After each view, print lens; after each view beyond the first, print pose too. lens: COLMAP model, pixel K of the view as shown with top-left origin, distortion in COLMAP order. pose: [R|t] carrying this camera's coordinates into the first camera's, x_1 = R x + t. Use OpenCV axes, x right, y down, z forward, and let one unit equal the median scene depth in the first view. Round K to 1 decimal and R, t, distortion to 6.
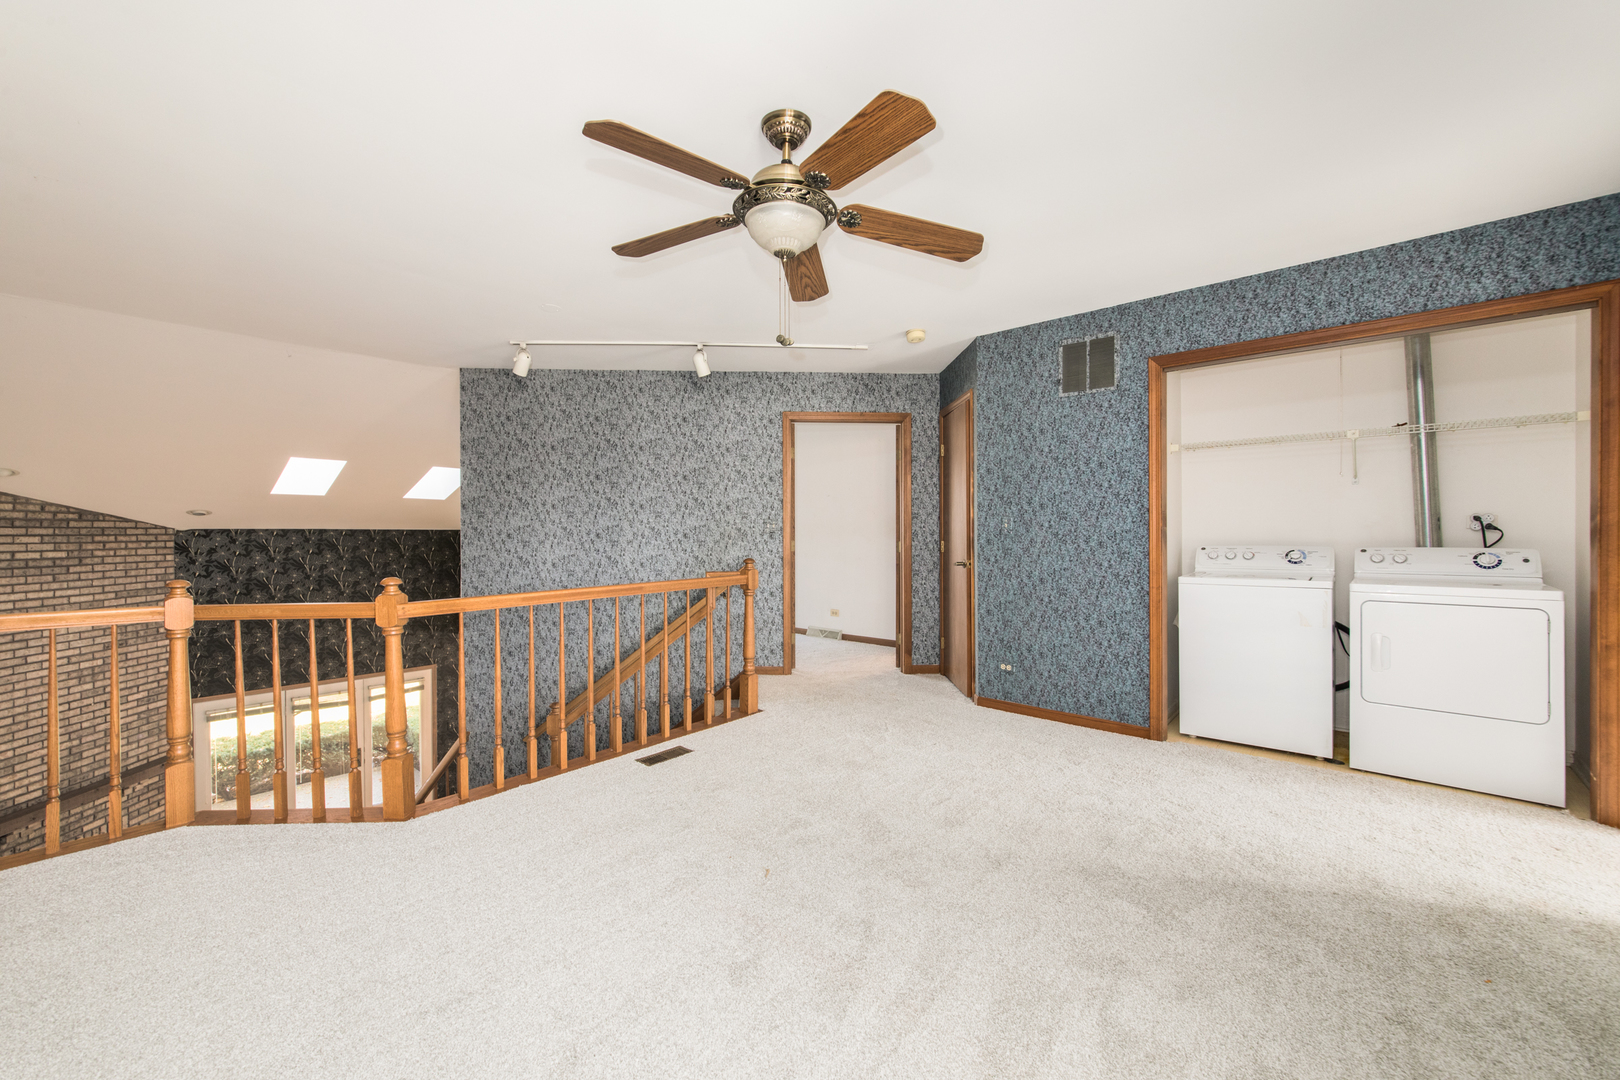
lens RADIAL K [[642.5, 0, 779.9], [0, 642.5, 522.4], [0, 0, 1]] dist [0.001945, 0.000585]
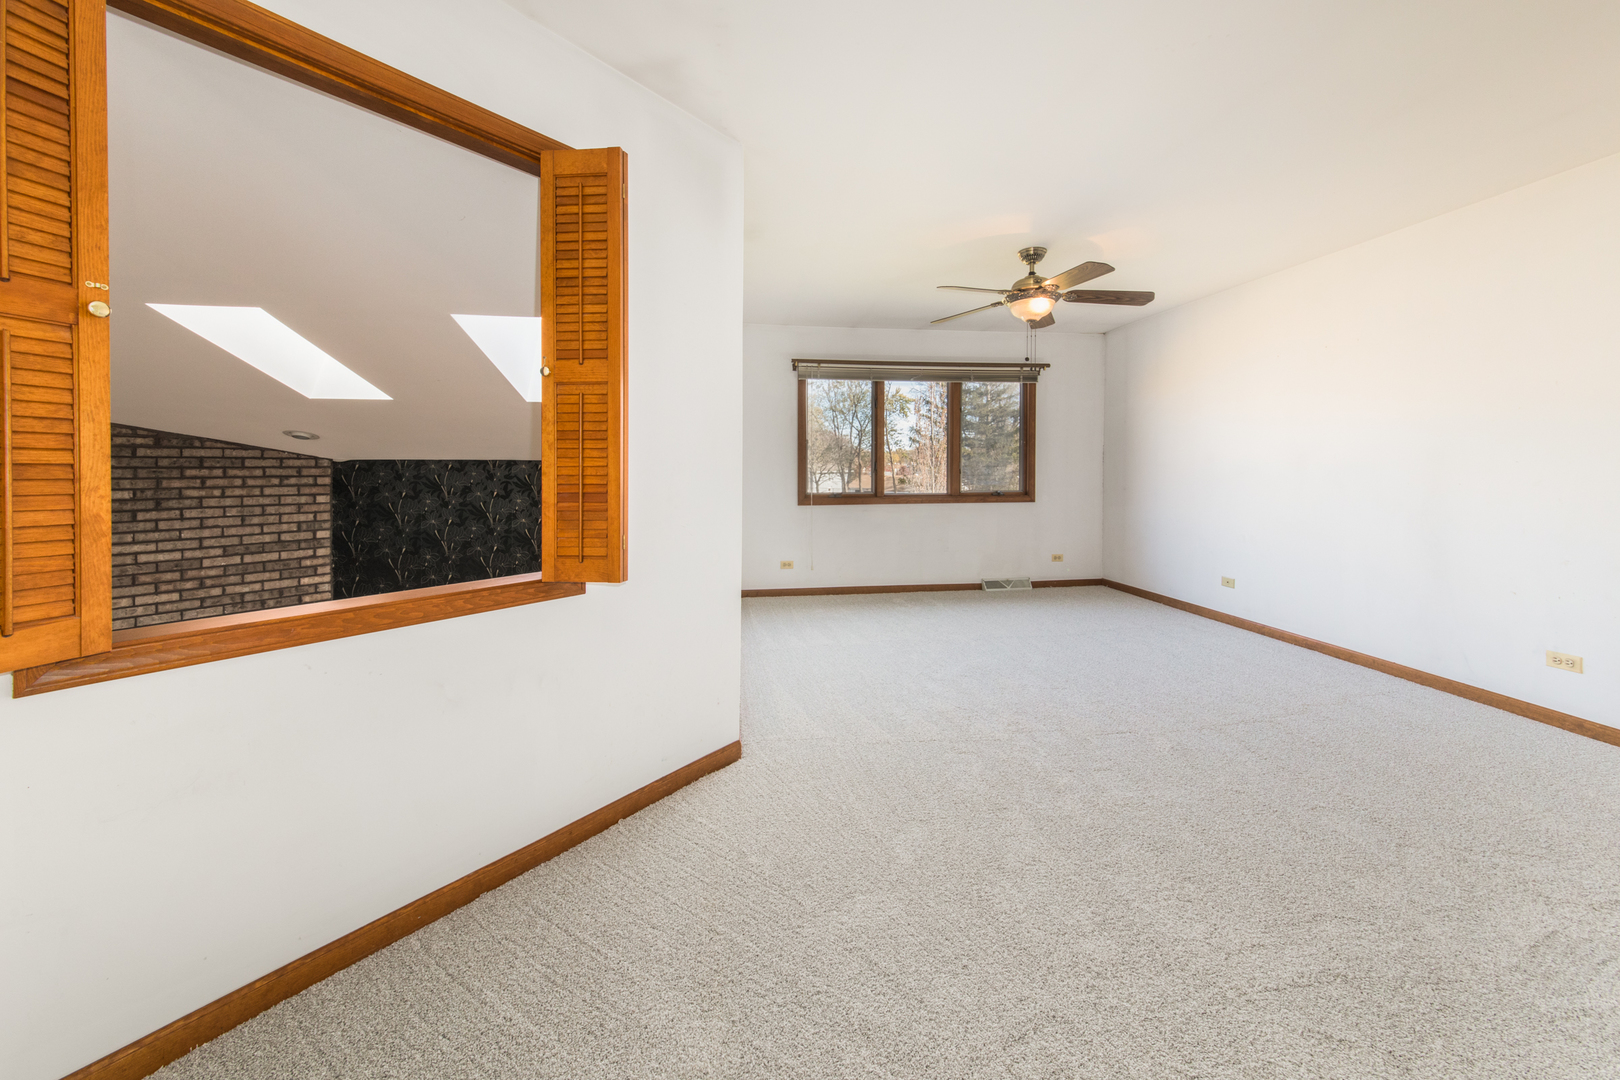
lens RADIAL K [[628.0, 0, 813.6], [0, 628.0, 462.3], [0, 0, 1]] dist [0.011768, 0.000887]
pose [[0.777791, -0.000342, -0.628522, -0.074607], [0.005814, 0.999961, 0.006651, 0.013004], [0.628495, -0.008827, 0.777763, 0.874860]]
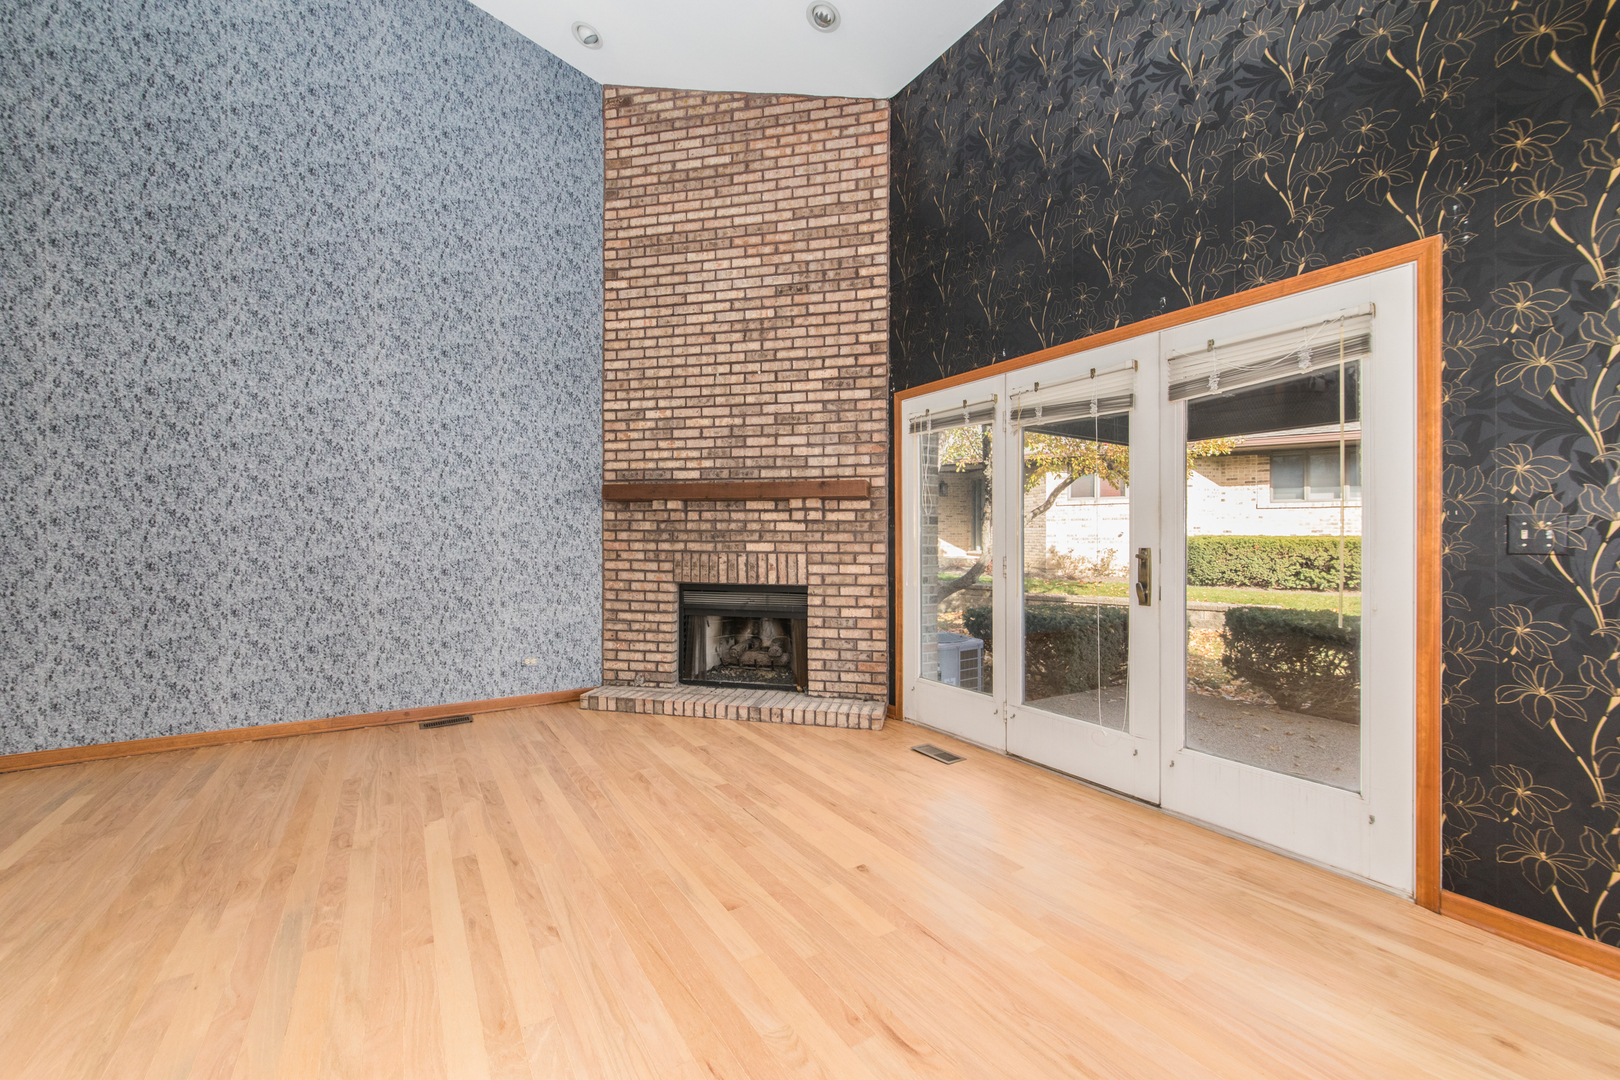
lens RADIAL K [[657.3, 0, 805.0], [0, 657.3, 536.4], [0, 0, 1]] dist [-0.002016, -0.000016]
pose [[-0.244280, 0.009808, -0.969655, -0.386351], [0.005417, 0.999947, 0.008750, 0.441124], [0.969690, -0.003115, -0.244320, 1.189807]]
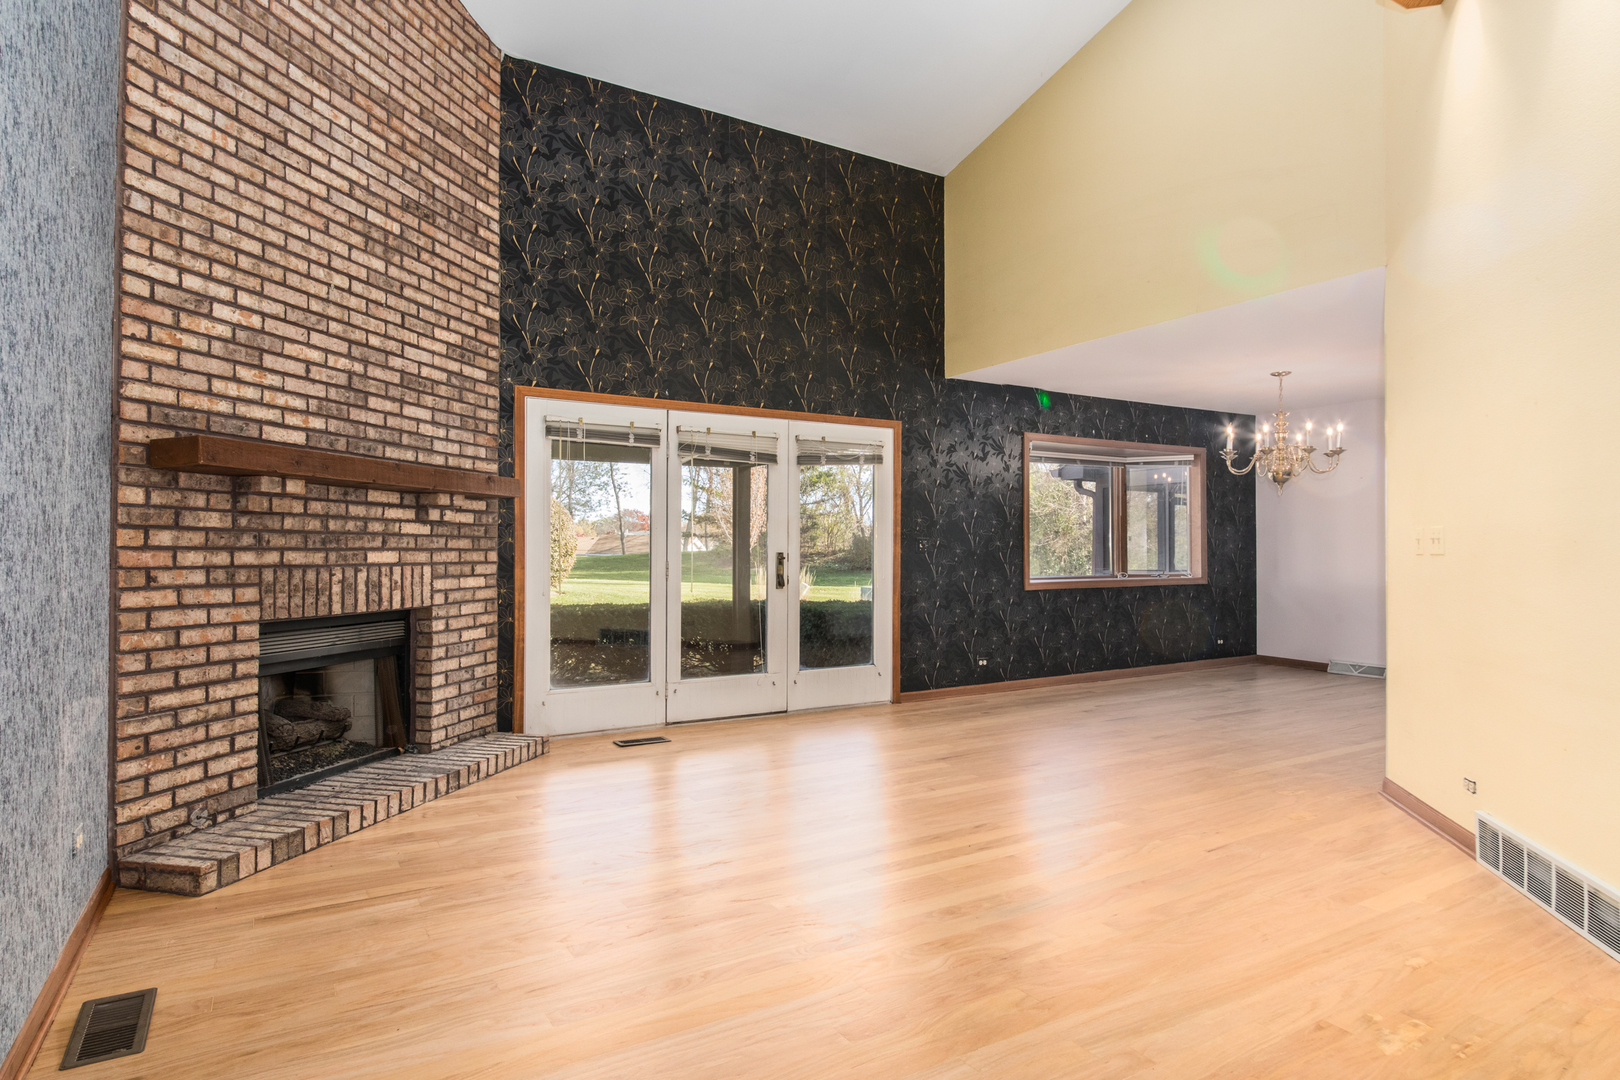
lens RADIAL K [[855.5, 0, 870.3], [0, 855.5, 532.1], [0, 0, 1]] dist [-0.000443, -0.004756]
pose [[0.980303, 0.006707, -0.197388, -0.571716], [-0.009675, 0.999854, -0.014078, 0.445235], [0.197265, 0.015710, 0.980224, 0.440044]]
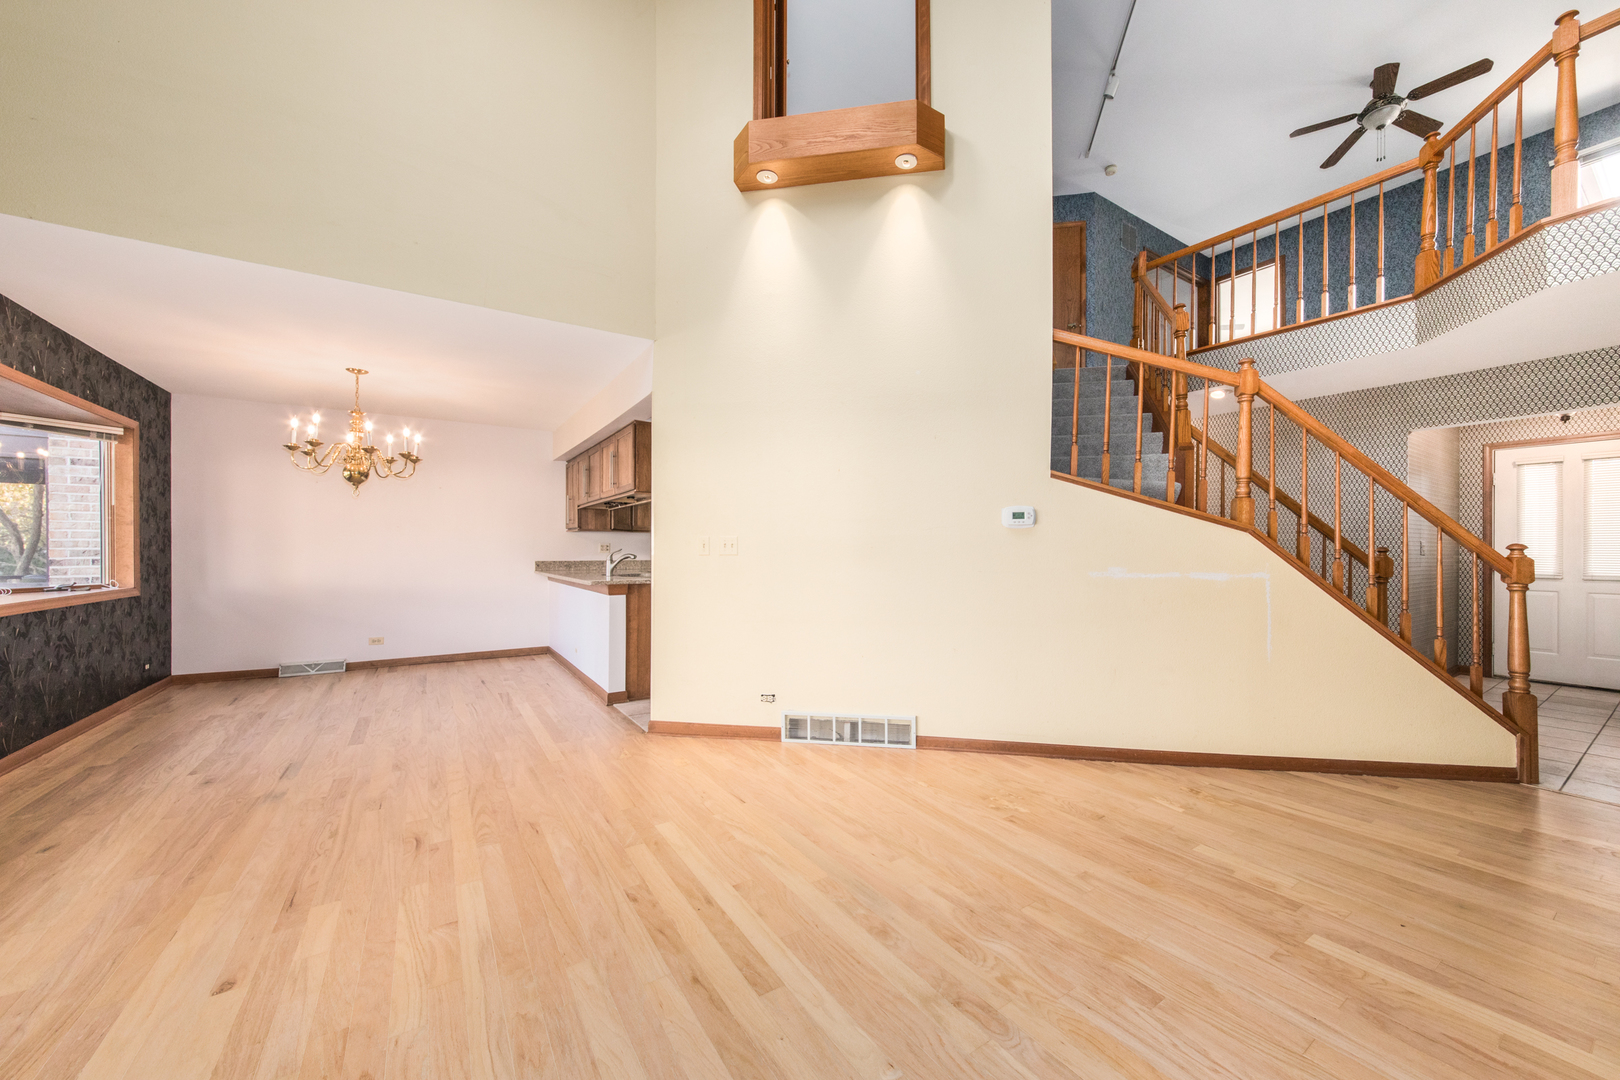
lens RADIAL K [[628.0, 0, 871.5], [0, 628.0, 551.0], [0, 0, 1]] dist [0.011768, 0.000887]
pose [[0.184323, 0.004580, 0.982855, -0.929430], [-0.005397, 0.999979, -0.003648, 0.445486], [-0.982851, -0.004632, 0.184344, 0.834420]]
